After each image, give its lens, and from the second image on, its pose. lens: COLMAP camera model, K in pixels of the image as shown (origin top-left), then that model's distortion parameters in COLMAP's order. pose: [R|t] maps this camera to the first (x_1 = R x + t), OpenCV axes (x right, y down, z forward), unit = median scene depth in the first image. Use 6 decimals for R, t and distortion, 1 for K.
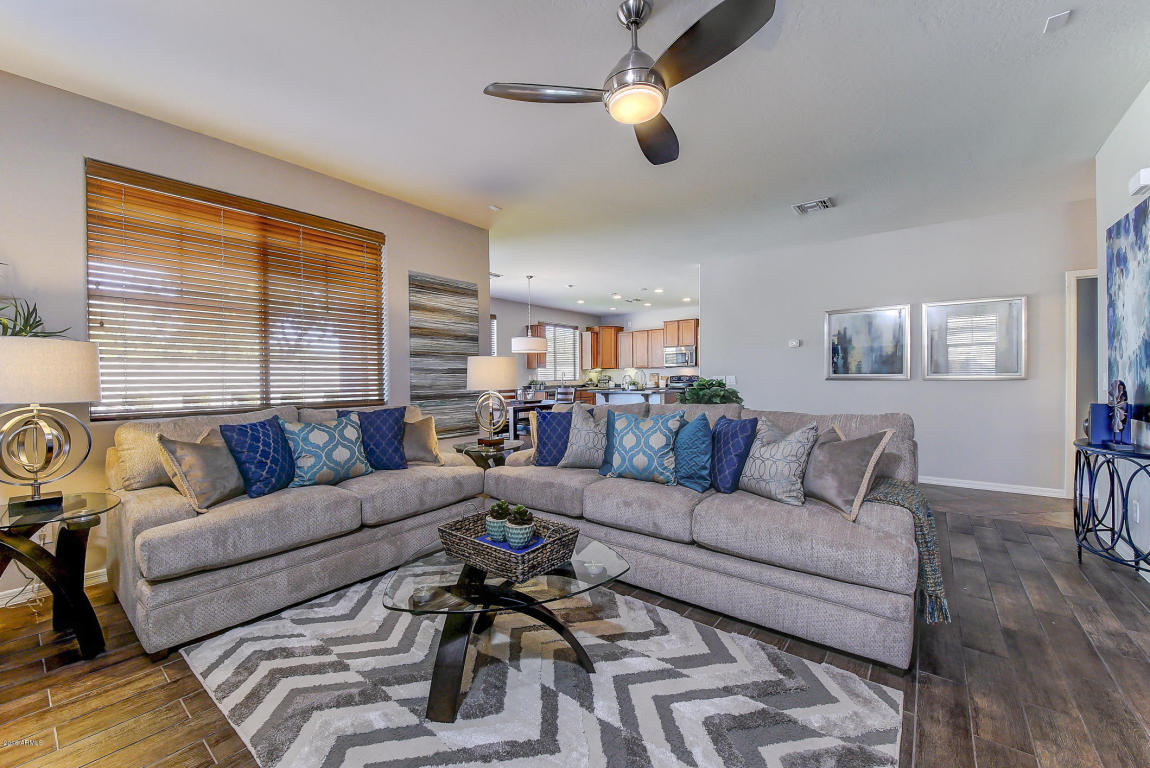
lens RADIAL K [[452.1, 0, 562.5], [0, 452.1, 383.0], [0, 0, 1]] dist [0.025035, -0.020067]
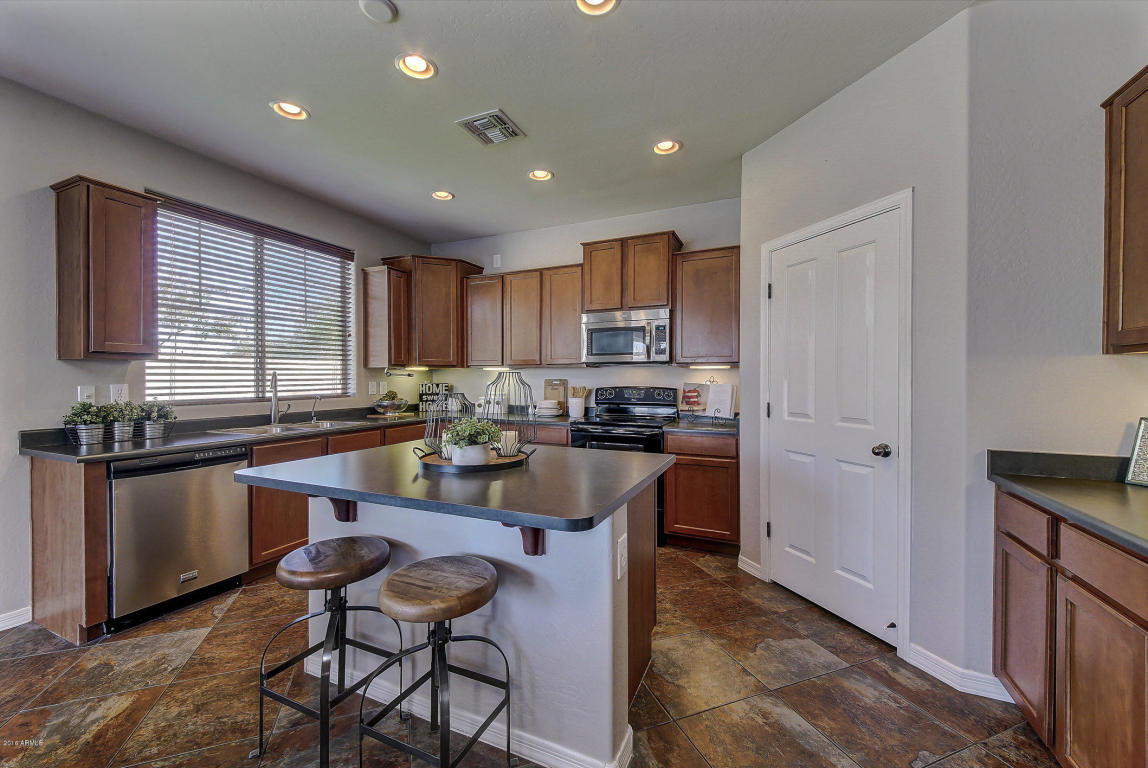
lens RADIAL K [[454.0, 0, 574.0], [0, 454.0, 384.0], [0, 0, 1]] dist [0.002306, -0.000024]
pose [[0.964946, 0.008757, 0.262303, 0.307605], [-0.008324, 0.999962, -0.002762, -0.046523], [-0.262317, 0.000481, 0.964982, 1.631050]]
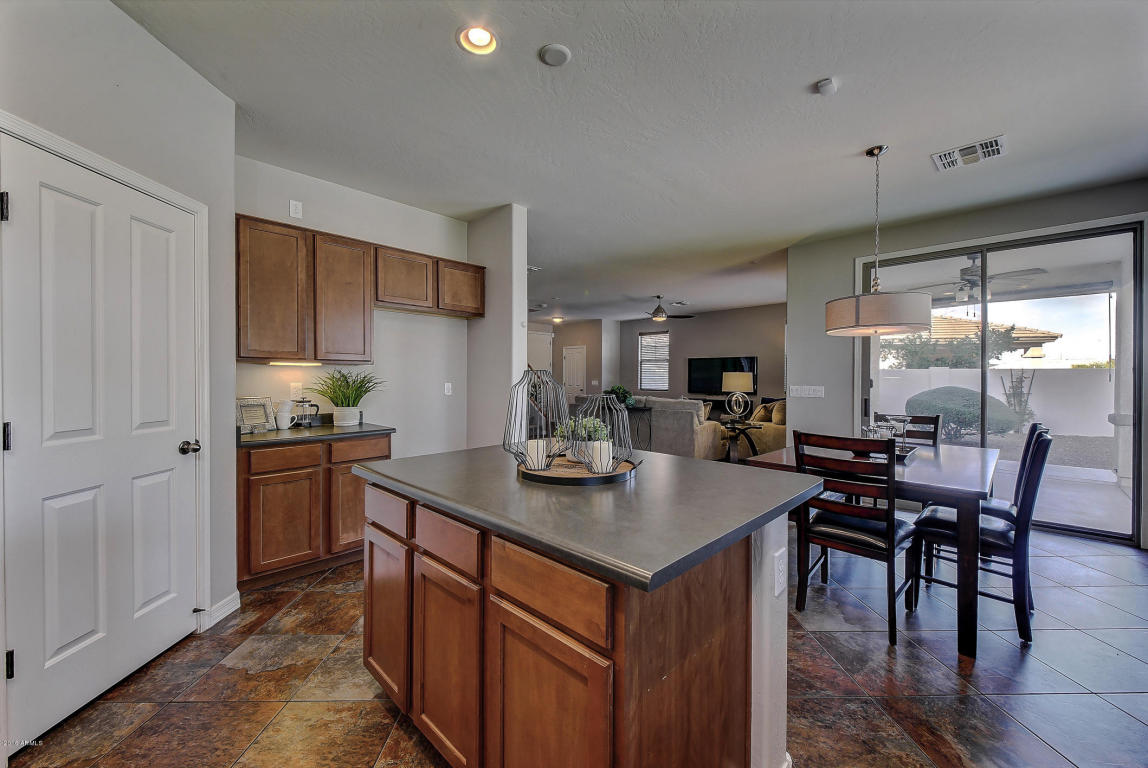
lens RADIAL K [[470.2, 0, 568.1], [0, 470.2, 379.1], [0, 0, 1]] dist [-0.000657, -0.000023]
pose [[-0.994638, 0.004262, 0.103331, 0.290808], [0.006010, 0.999844, 0.016615, -0.061446], [-0.103244, 0.017147, -0.994508, 2.558661]]
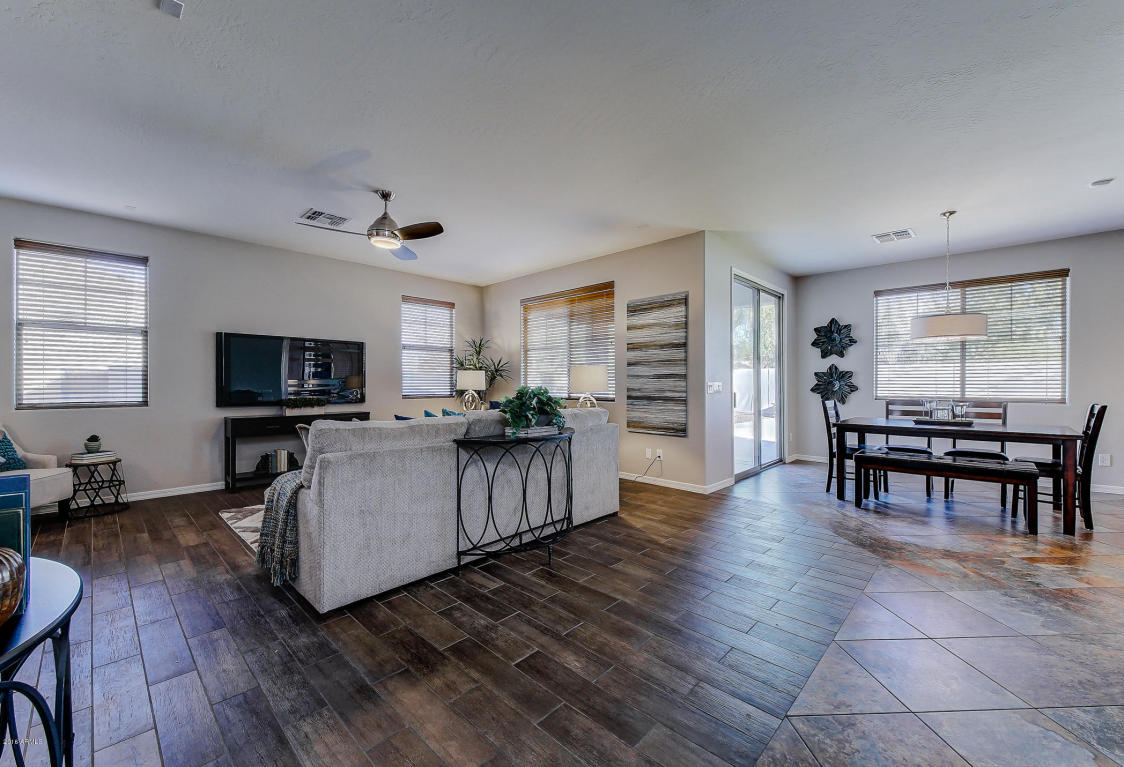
lens RADIAL K [[439.4, 0, 562.0], [0, 439.4, 383.5], [0, 0, 1]] dist [0.000991, -0.000012]
pose [[-0.065316, 0.003973, -0.997857, 0.948300], [-0.009569, 0.999944, 0.004607, -0.012458], [0.997819, 0.009850, -0.065275, 0.897166]]
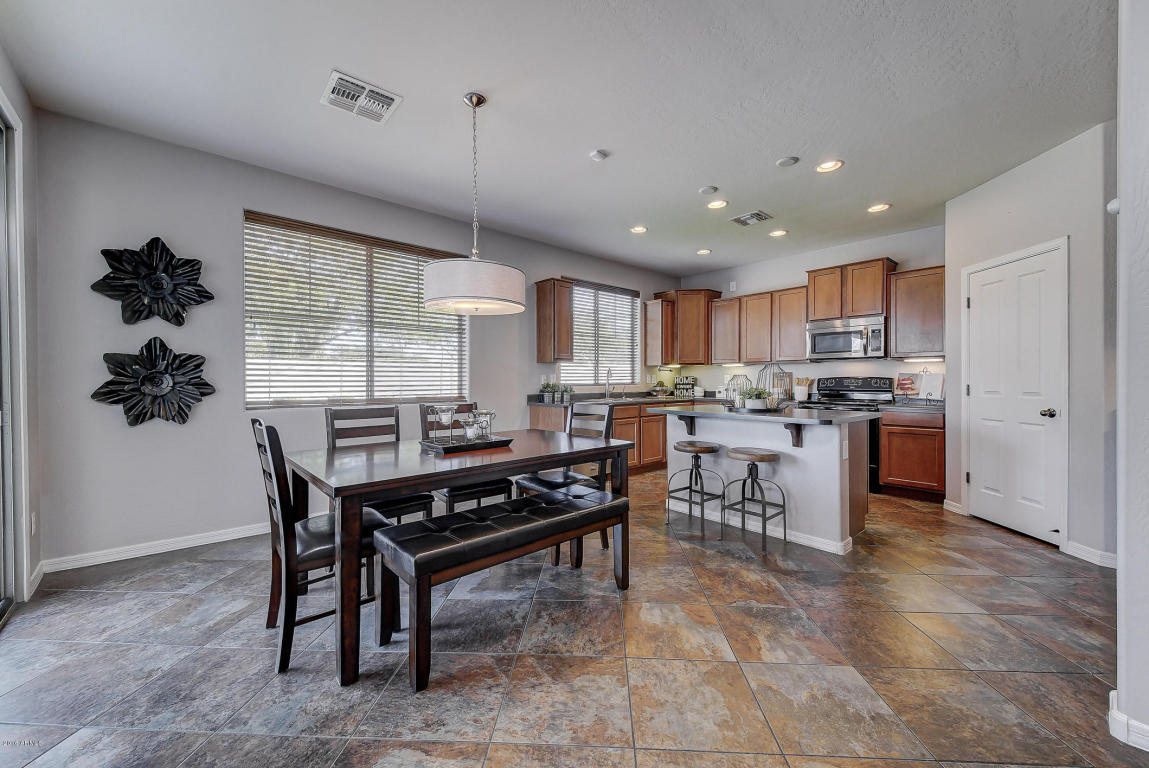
lens RADIAL K [[451.7, 0, 562.0], [0, 451.7, 383.0], [0, 0, 1]] dist [0.025035, -0.020067]
pose [[0.985261, 0.009308, -0.170805, 0.101384], [-0.010030, 0.999944, -0.003368, -0.013476], [0.170764, 0.005032, 0.985299, 1.136808]]
